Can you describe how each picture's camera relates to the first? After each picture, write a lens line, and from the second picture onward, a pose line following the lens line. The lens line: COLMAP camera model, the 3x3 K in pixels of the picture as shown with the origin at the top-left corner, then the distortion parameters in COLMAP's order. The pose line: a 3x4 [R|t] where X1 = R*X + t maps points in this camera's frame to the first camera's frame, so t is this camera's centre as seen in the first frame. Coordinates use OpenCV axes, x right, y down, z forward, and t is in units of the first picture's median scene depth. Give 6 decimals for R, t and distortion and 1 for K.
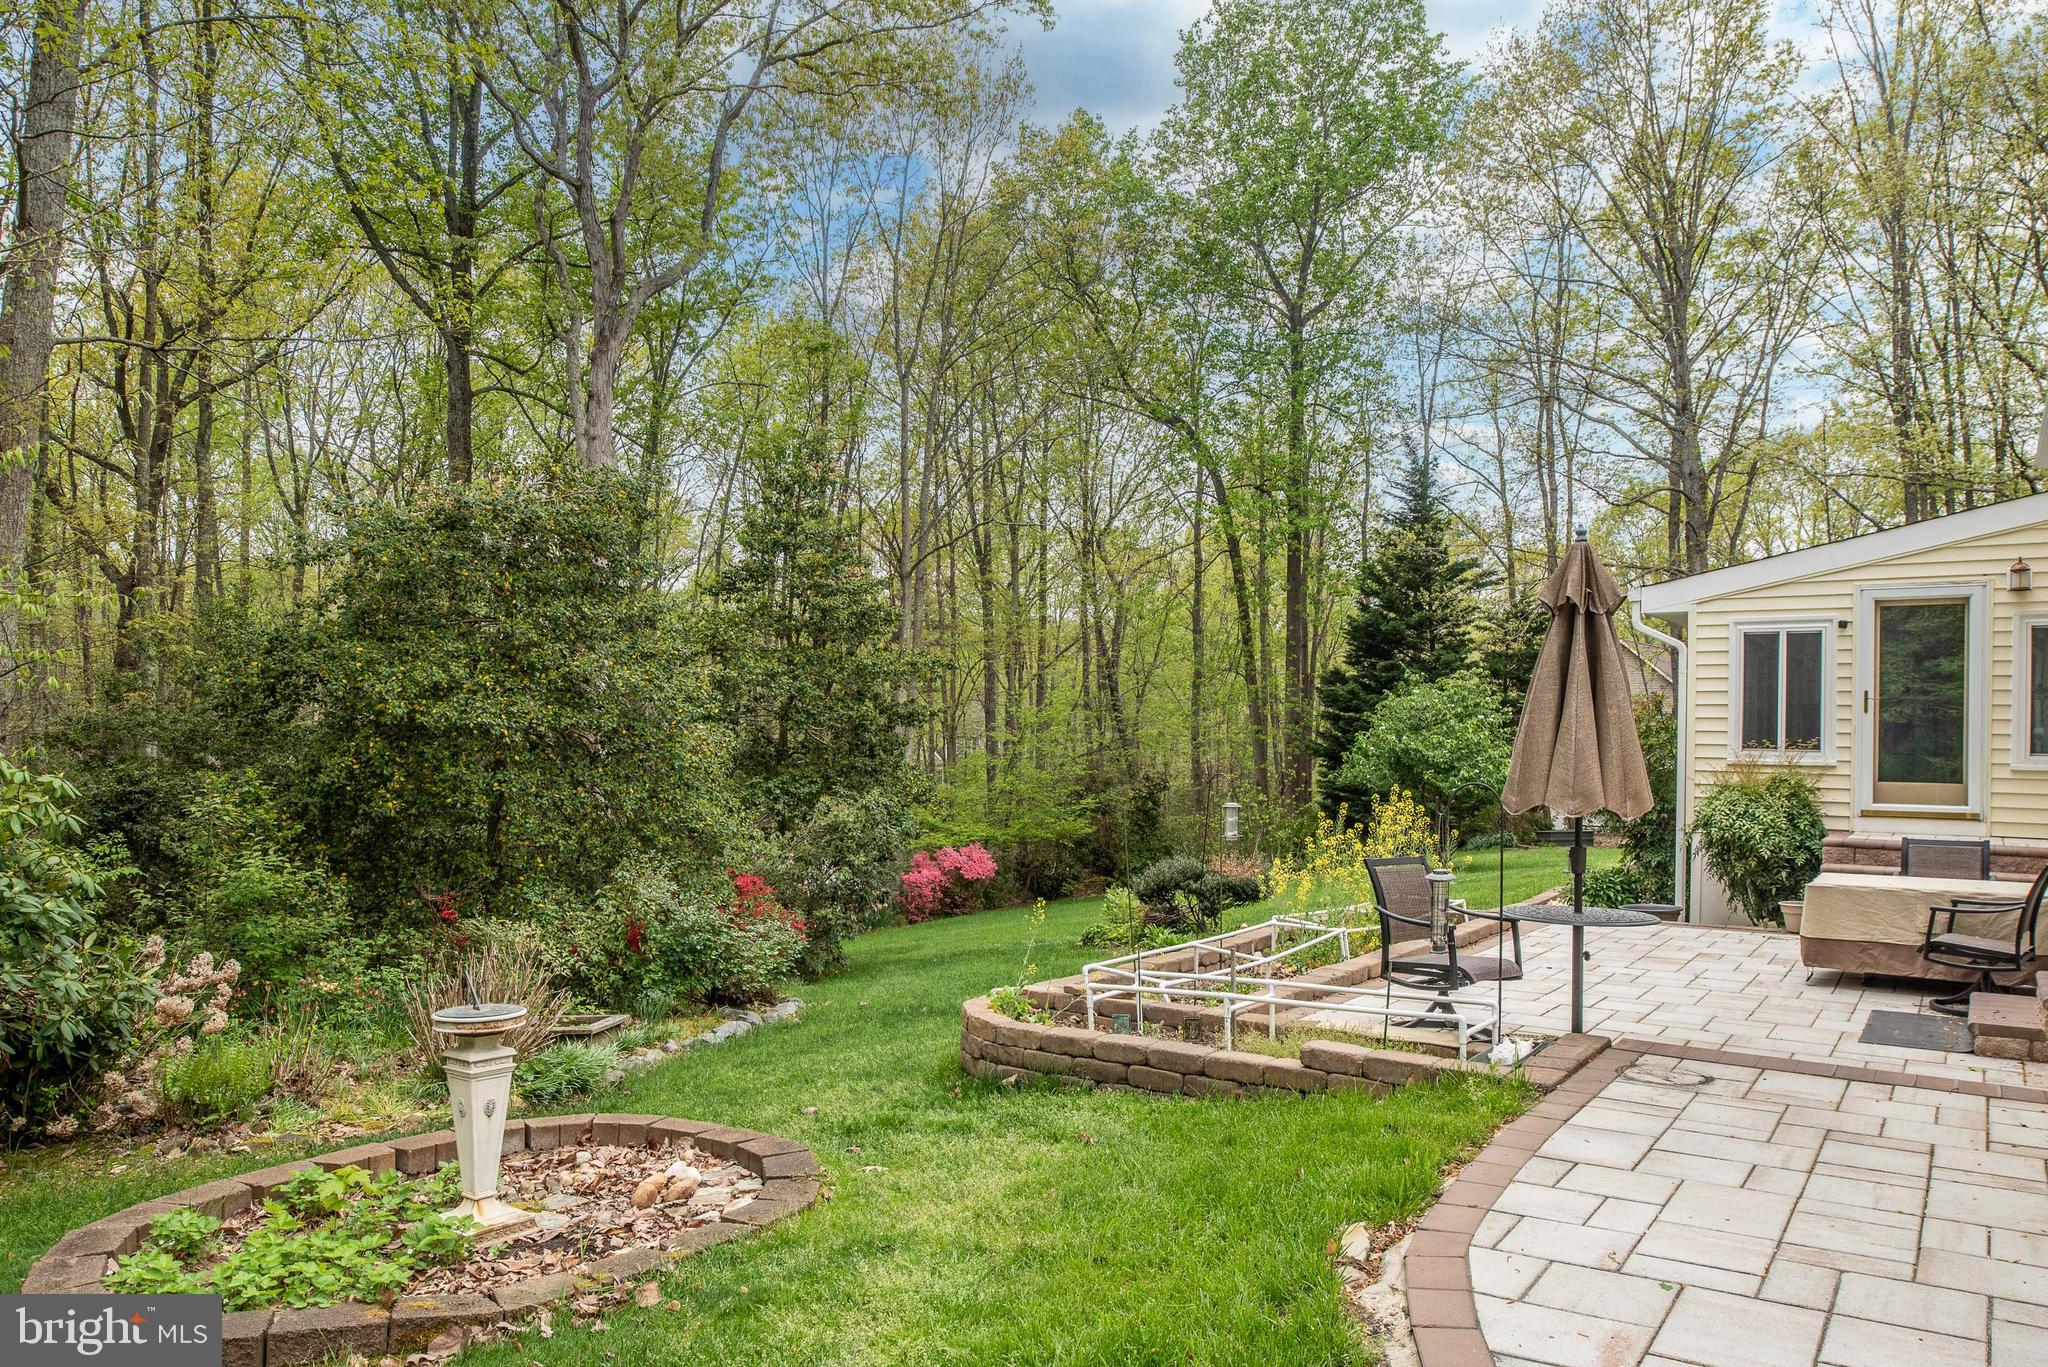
lens RADIAL K [[1417.5, 0, 1047.6], [0, 1417.5, 726.6], [0, 0, 1]] dist [-0.007935, -0.007345]
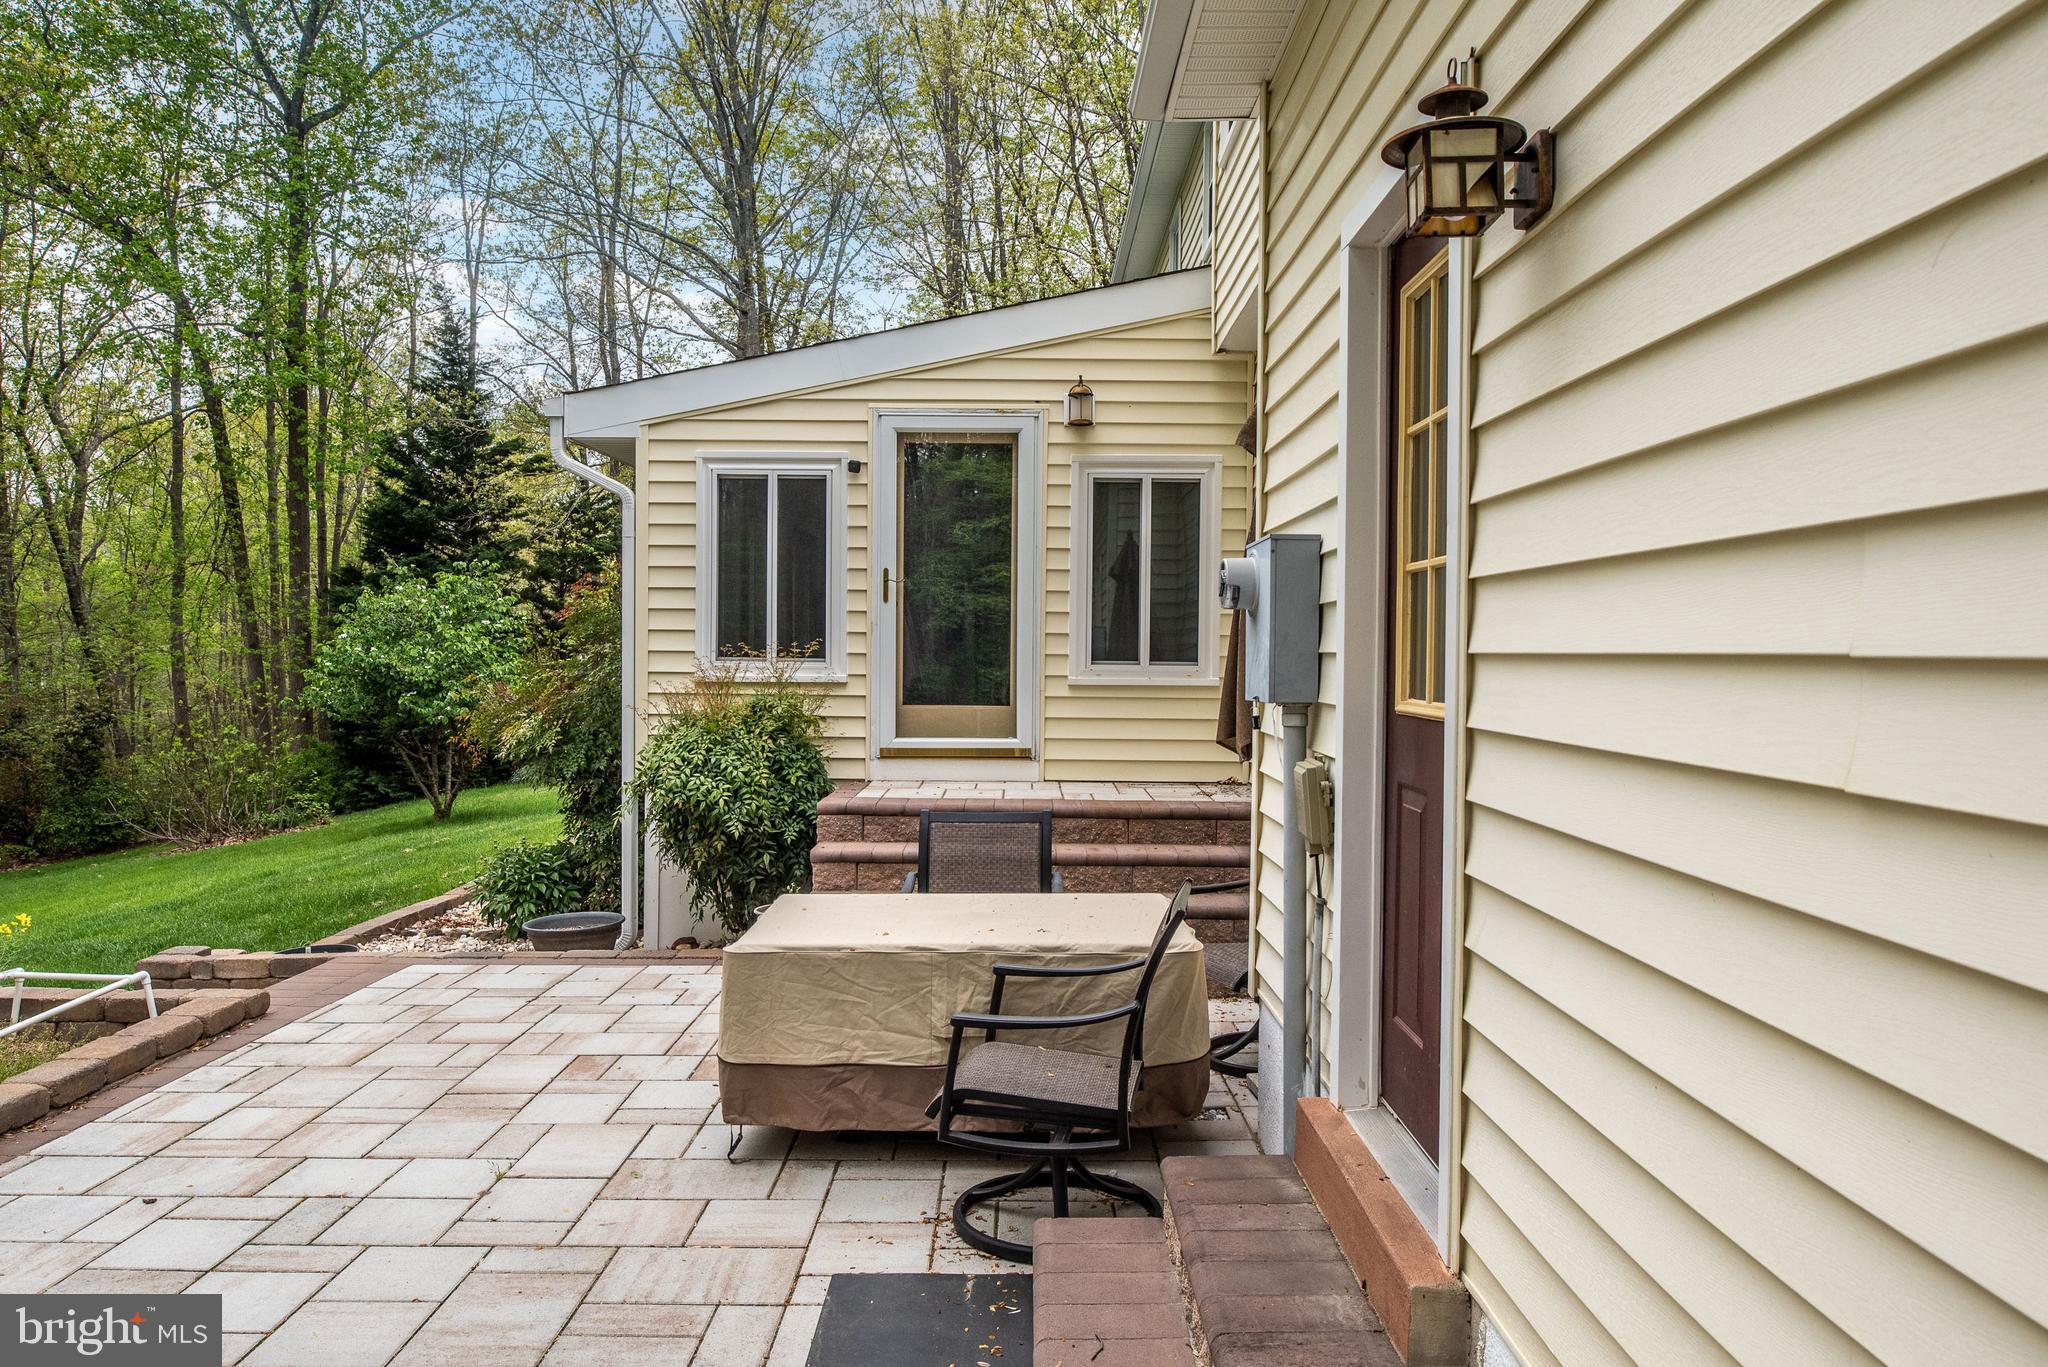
lens RADIAL K [[1410.6, 0, 1024.0], [0, 1410.6, 683.5], [0, 0, 1]] dist [-0.005779, -0.003567]
pose [[0.832063, -0.017837, 0.554394, 0.233744], [0.001333, 0.999544, 0.030158, 0.007705], [-0.554679, -0.024354, 0.831708, 0.363122]]
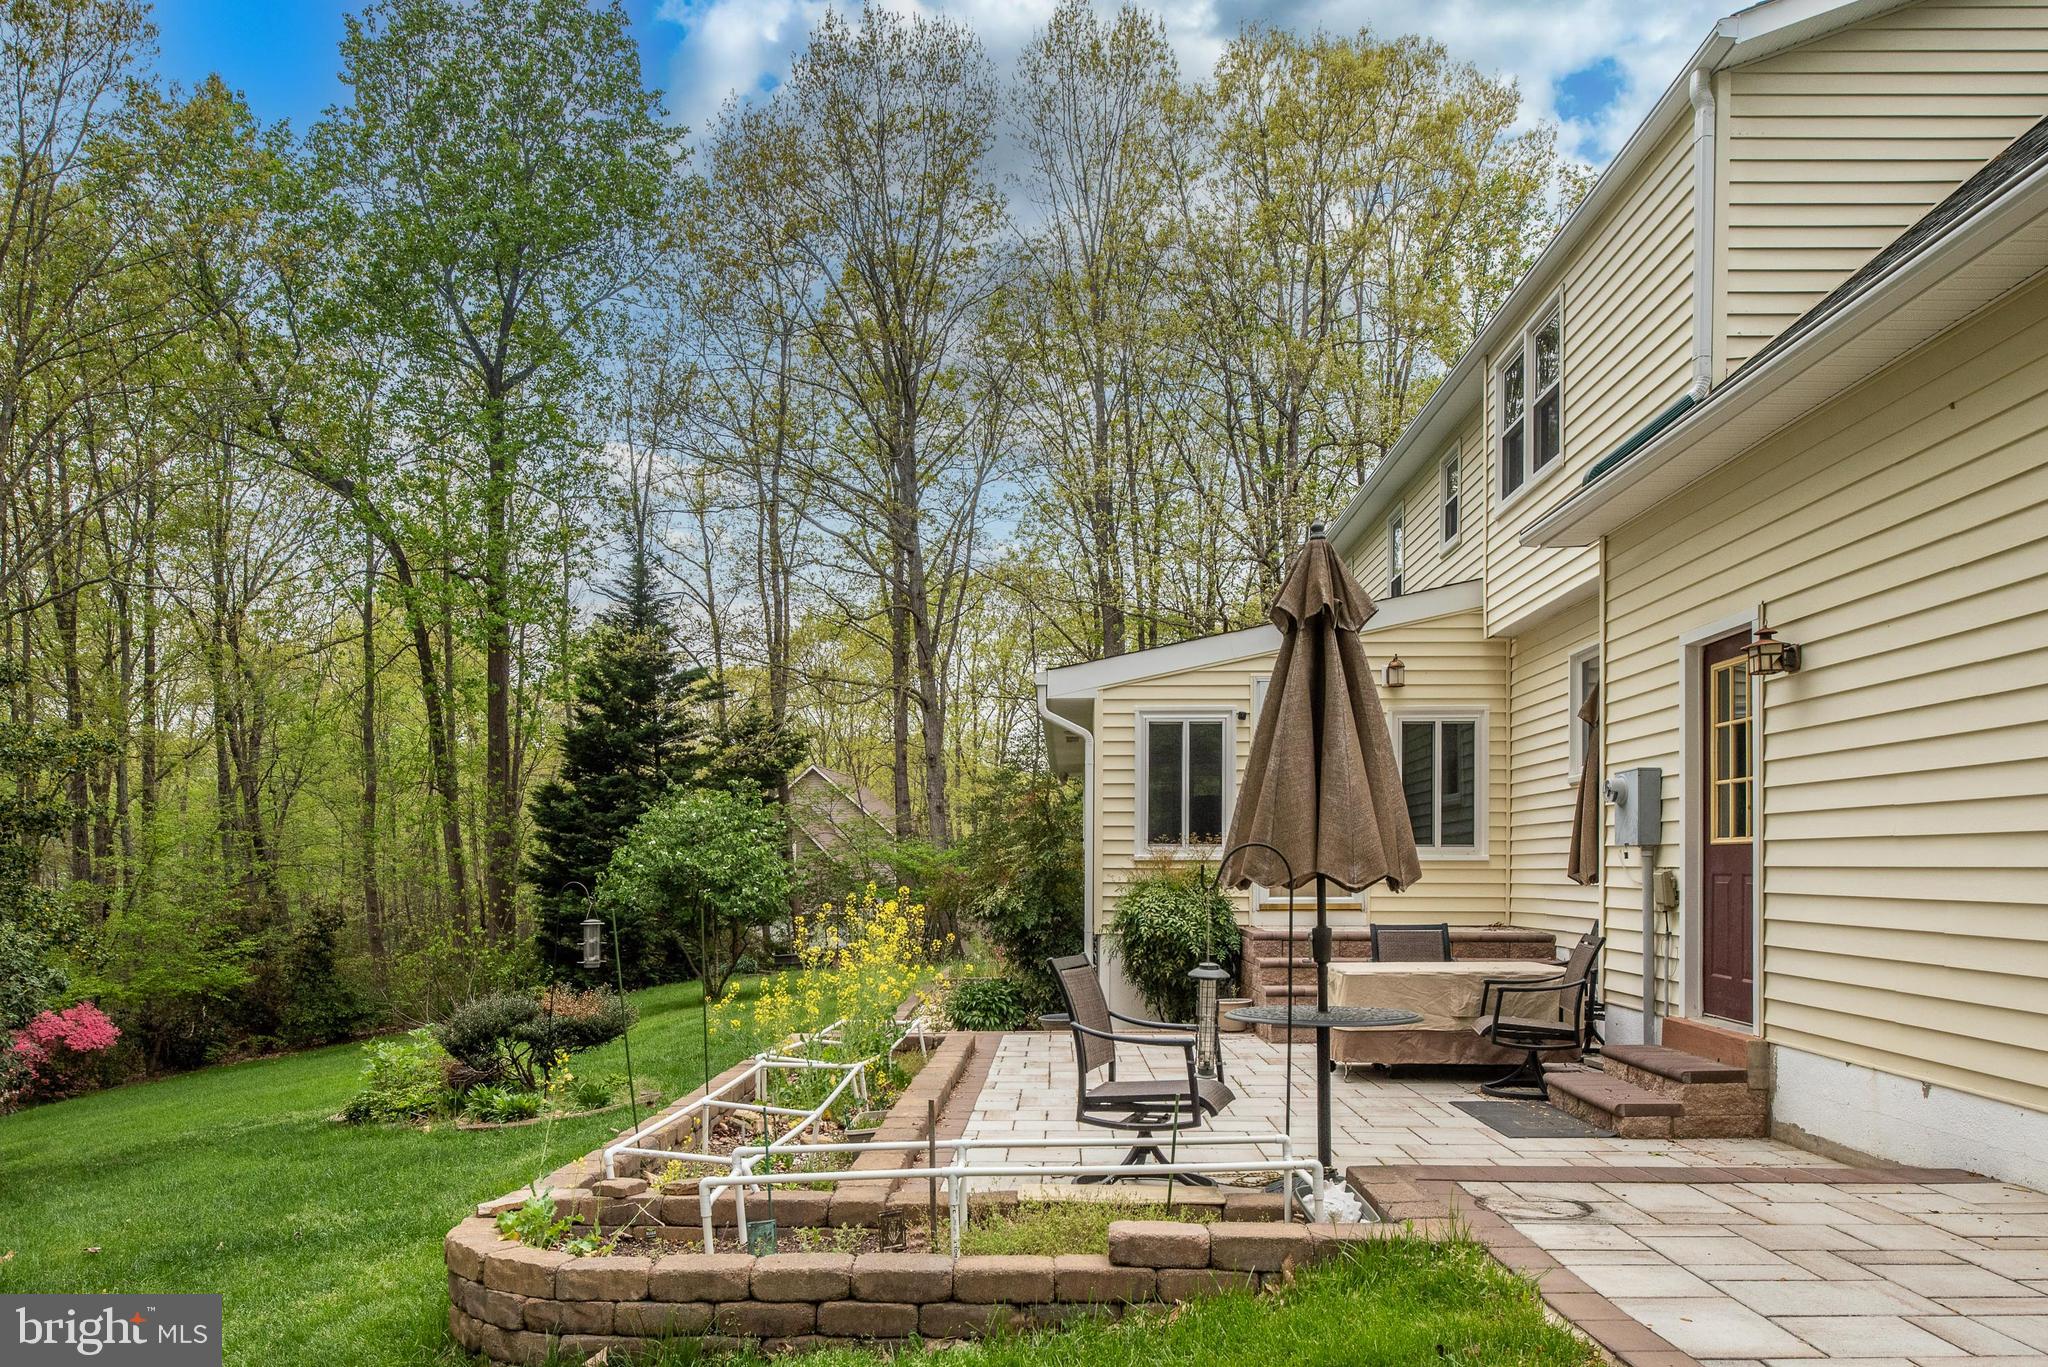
lens RADIAL K [[1464.6, 0, 1017.5], [0, 1464.6, 876.4], [0, 0, 1]] dist [-0.005600, -0.005325]
pose [[0.851188, -0.015590, 0.524629, -0.093443], [0.009340, 0.999850, 0.014558, 0.020399], [-0.524777, -0.007491, 0.851207, 0.190690]]
